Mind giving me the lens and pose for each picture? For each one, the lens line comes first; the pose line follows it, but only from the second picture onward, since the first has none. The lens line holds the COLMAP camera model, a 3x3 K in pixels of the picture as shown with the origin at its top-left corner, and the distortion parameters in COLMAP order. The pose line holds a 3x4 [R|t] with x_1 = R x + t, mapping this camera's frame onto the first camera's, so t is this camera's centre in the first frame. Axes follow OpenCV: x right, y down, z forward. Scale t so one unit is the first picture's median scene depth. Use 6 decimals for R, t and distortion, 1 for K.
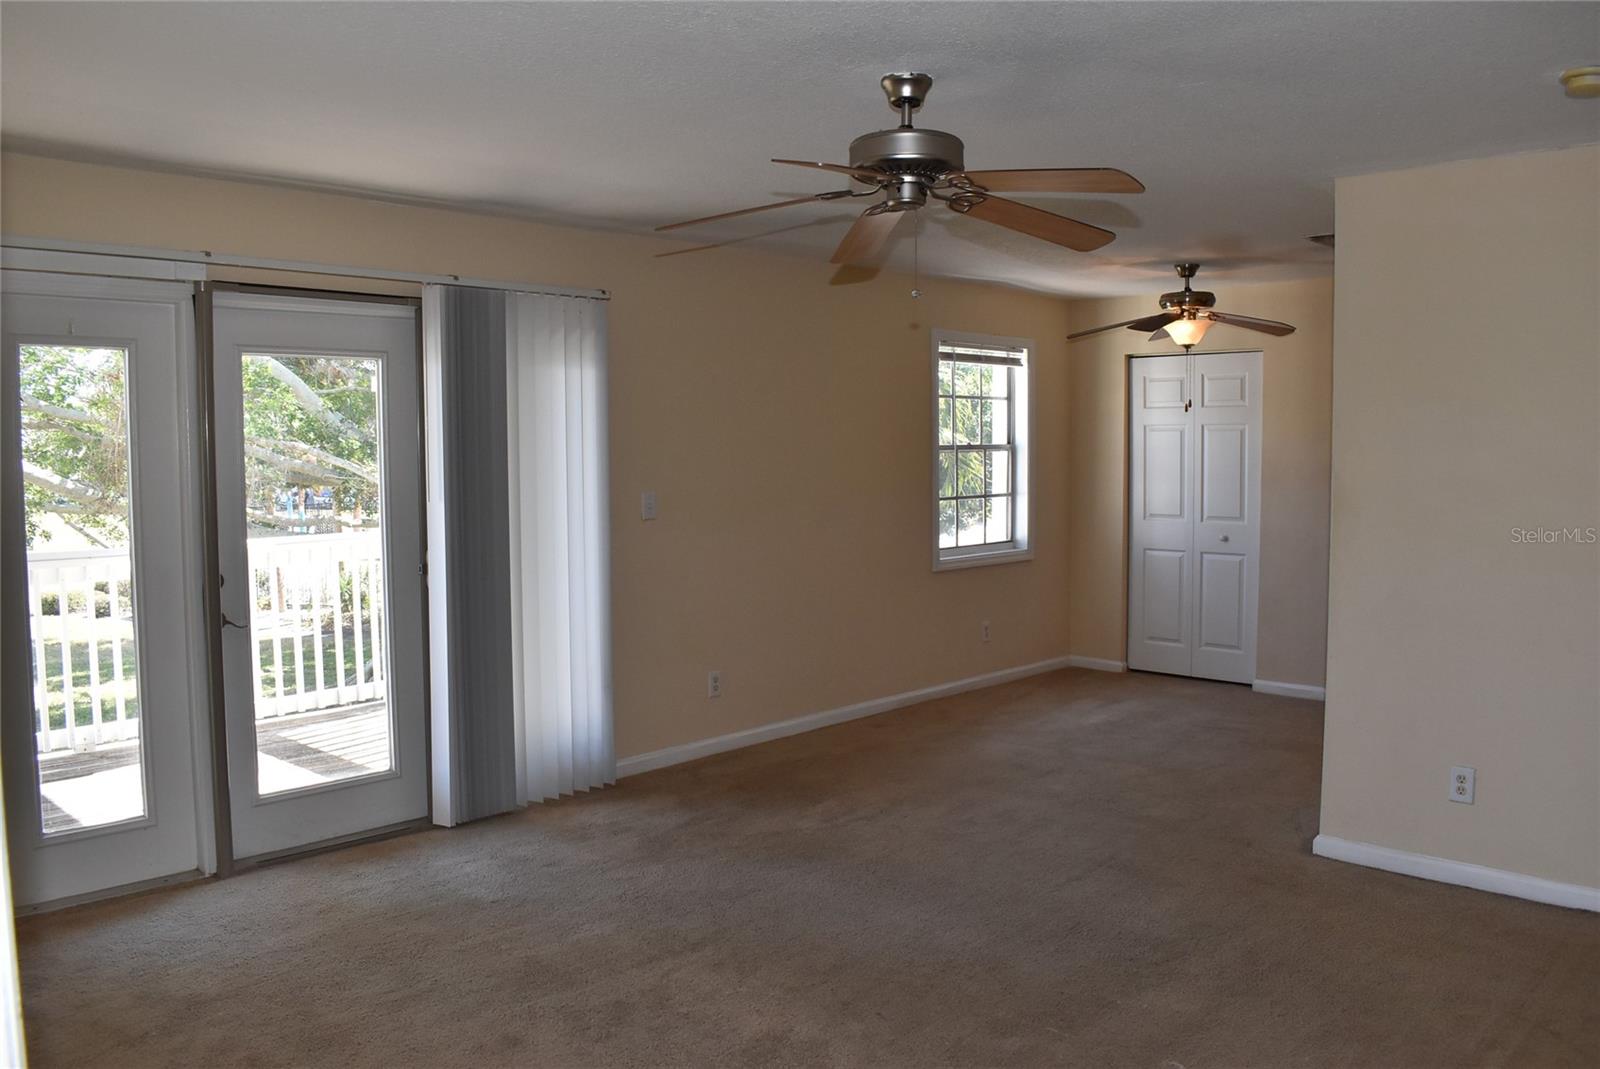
lens RADIAL K [[1253.4, 0, 804.3], [0, 1253.4, 521.2], [0, 0, 1]] dist [-0.099837, 0.019291]
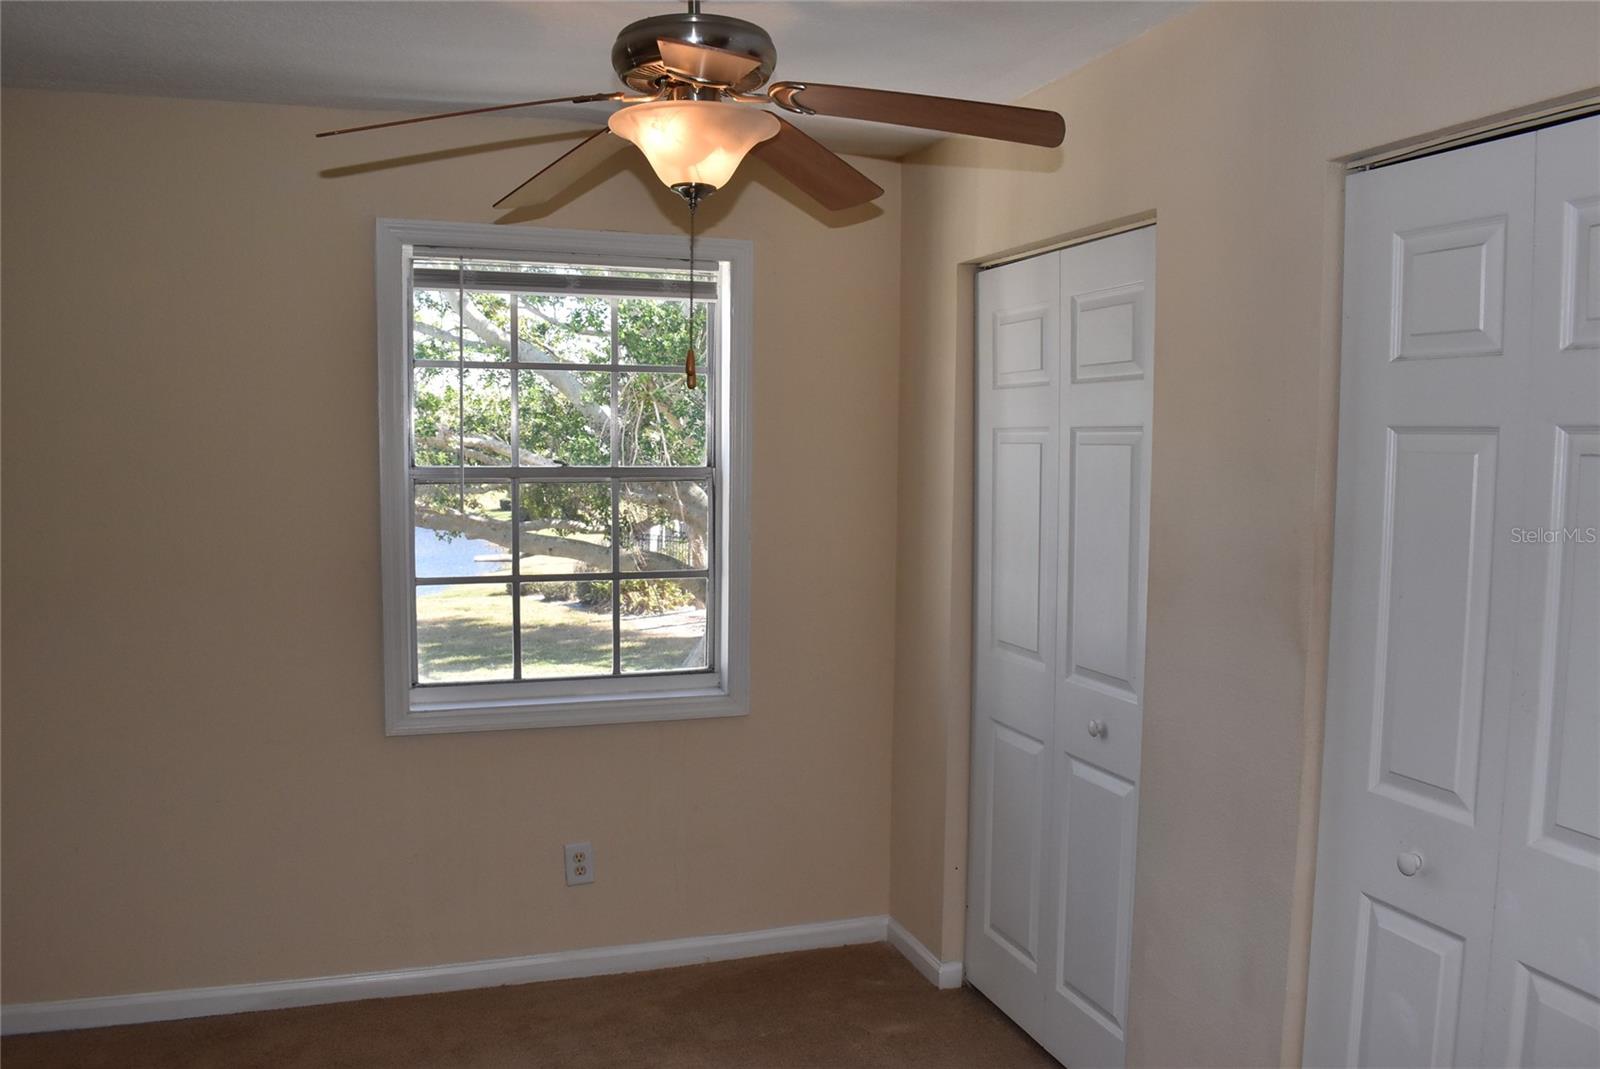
lens RADIAL K [[1253.4, 0, 798.5], [0, 1253.4, 548.7], [0, 0, 1]] dist [-0.099837, 0.019291]
pose [[0.898801, 0.051767, -0.435290, 0.405967], [-0.049272, 0.998640, 0.017025, -0.041458], [0.435579, 0.006146, 0.900129, 0.599783]]
